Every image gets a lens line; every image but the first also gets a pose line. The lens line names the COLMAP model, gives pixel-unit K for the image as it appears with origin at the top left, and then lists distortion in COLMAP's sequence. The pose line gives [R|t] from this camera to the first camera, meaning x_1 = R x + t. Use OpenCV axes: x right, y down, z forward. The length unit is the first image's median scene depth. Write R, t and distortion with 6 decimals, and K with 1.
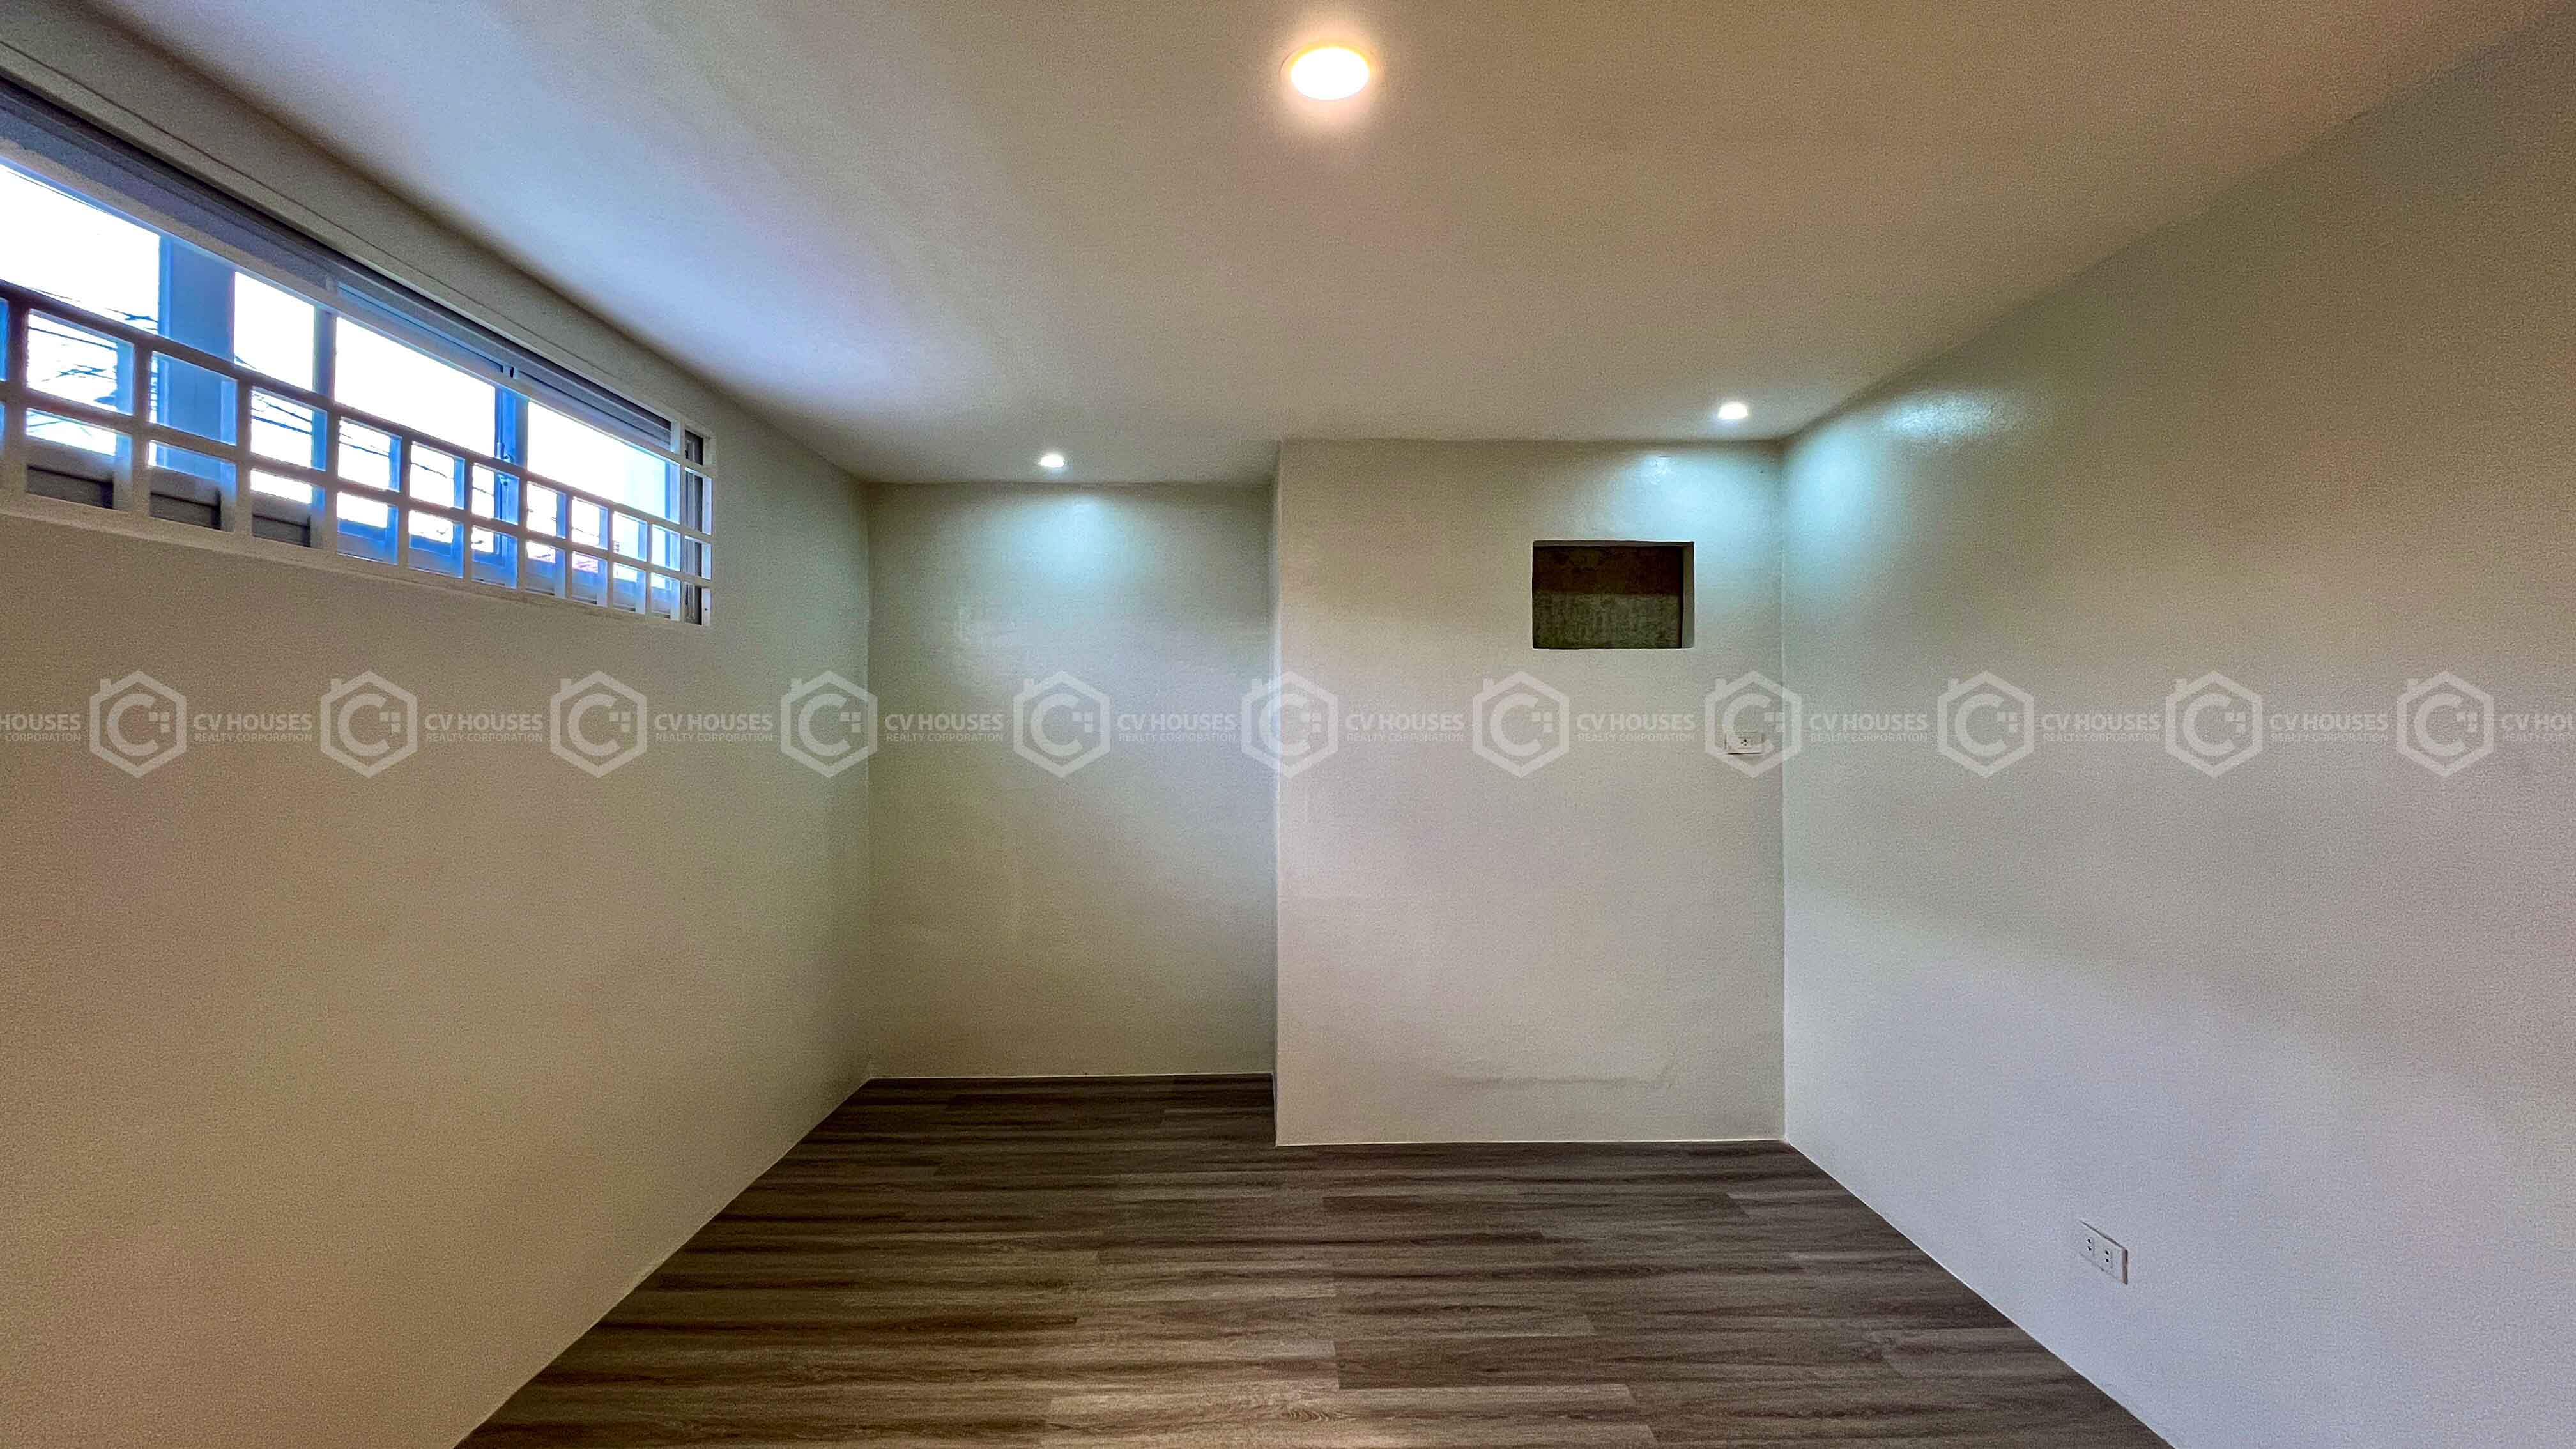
lens RADIAL K [[1037.0, 0, 1288.0], [0, 1037.0, 724.5], [0, 0, 1]] dist [0.001046, 0.000034]
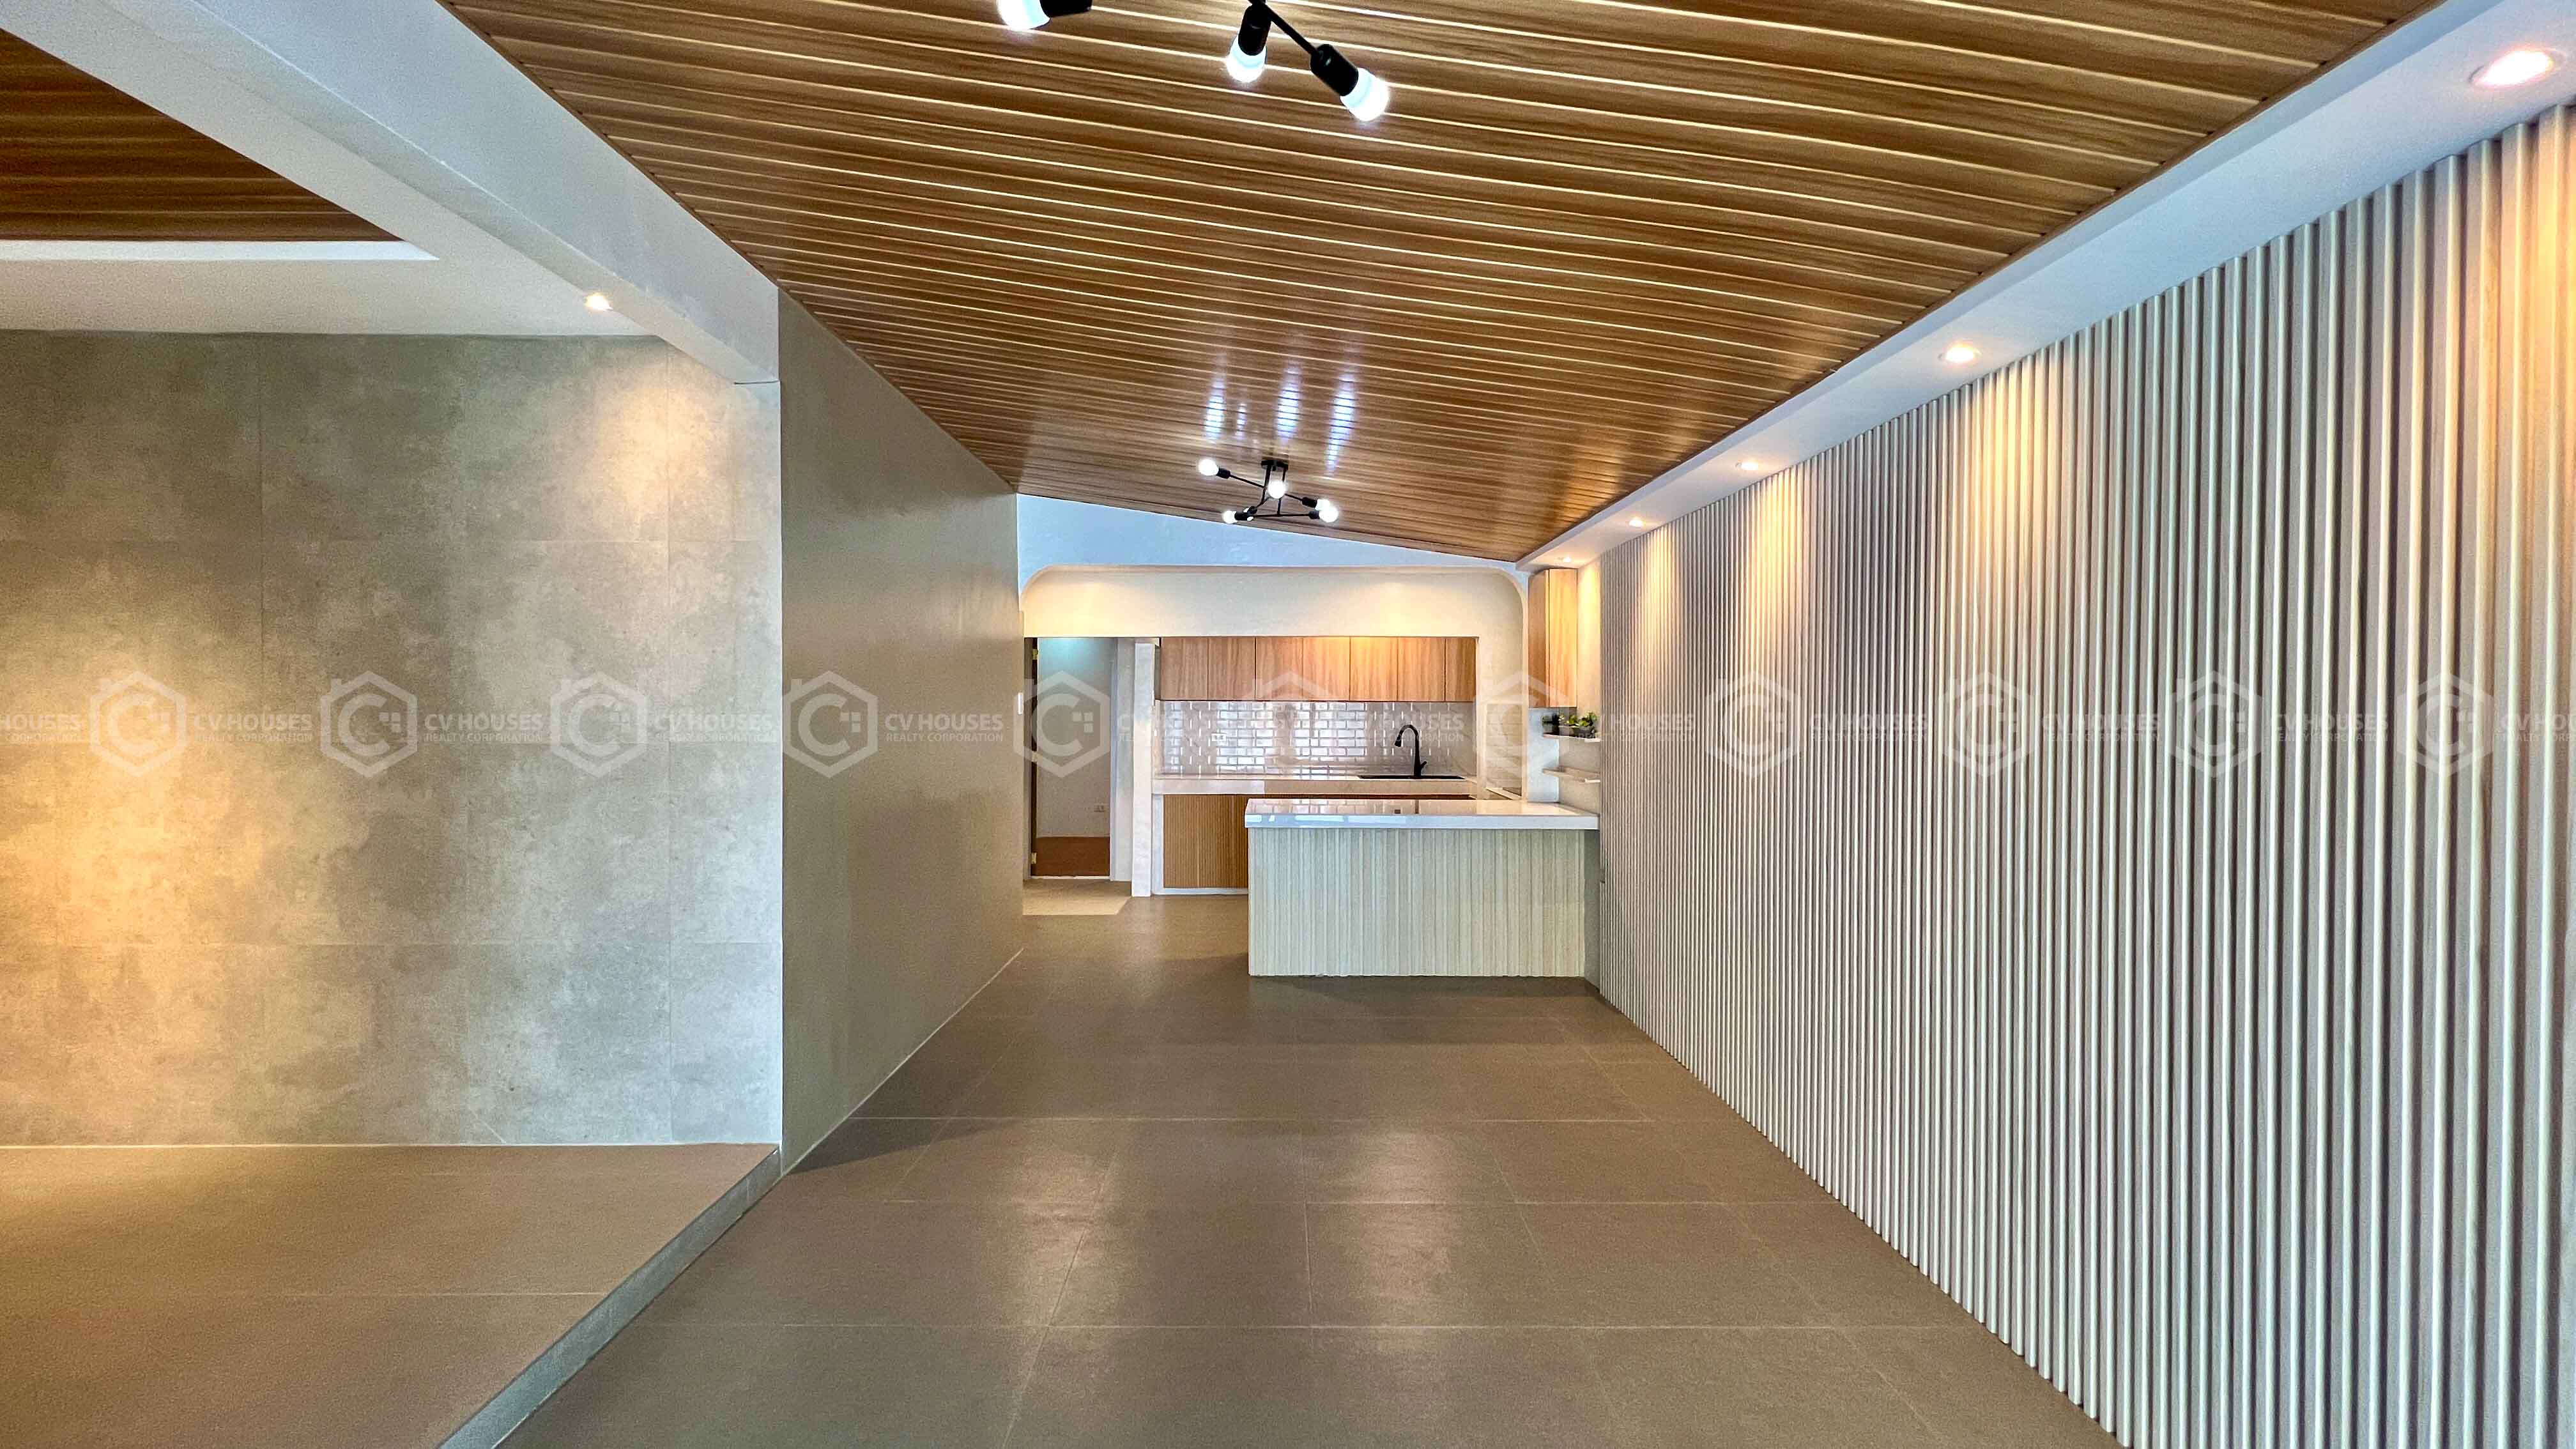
lens RADIAL K [[1037.0, 0, 1288.0], [0, 1037.0, 724.5], [0, 0, 1]] dist [0.001046, 0.000034]
pose [[0.999934, 0.000032, -0.011463, 0.675721], [-0.000028, 1.000000, 0.000395, -0.000375], [0.011463, -0.000394, 0.999934, 0.011073]]
